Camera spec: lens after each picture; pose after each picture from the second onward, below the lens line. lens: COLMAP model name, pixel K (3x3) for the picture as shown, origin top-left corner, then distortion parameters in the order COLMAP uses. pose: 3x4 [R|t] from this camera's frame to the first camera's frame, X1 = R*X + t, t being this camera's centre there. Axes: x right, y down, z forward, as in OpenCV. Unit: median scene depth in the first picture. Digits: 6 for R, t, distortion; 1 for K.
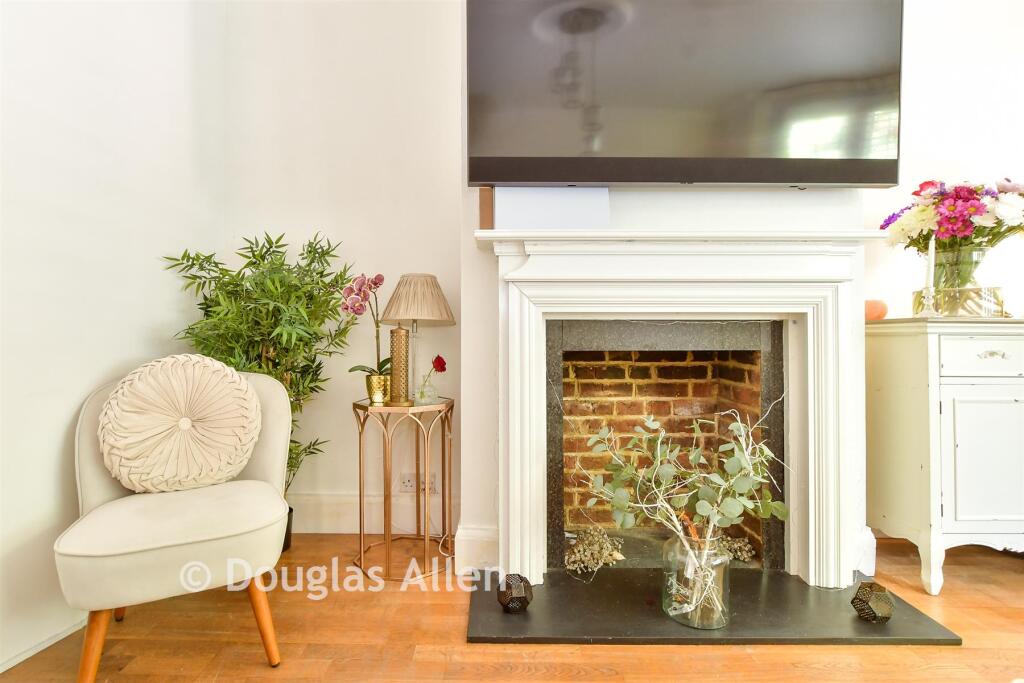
lens RADIAL K [[441.5, 0, 512.0], [0, 441.5, 341.5], [0, 0, 1]] dist [-0.019089, -0.000187]
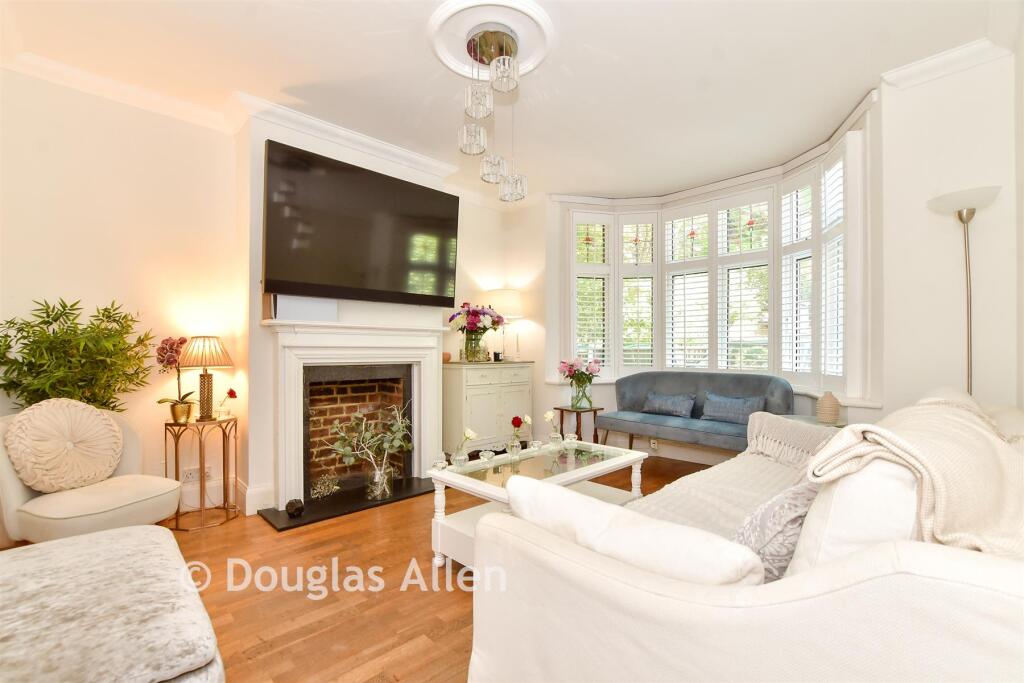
lens RADIAL K [[446.7, 0, 512.0], [0, 446.7, 341.5], [0, 0, 1]] dist [-0.001380, -0.000347]
pose [[0.696223, 0.018880, 0.717577, -0.638472], [-0.005908, 0.999771, -0.020572, -0.115895], [-0.717801, 0.010083, 0.696175, -0.920442]]
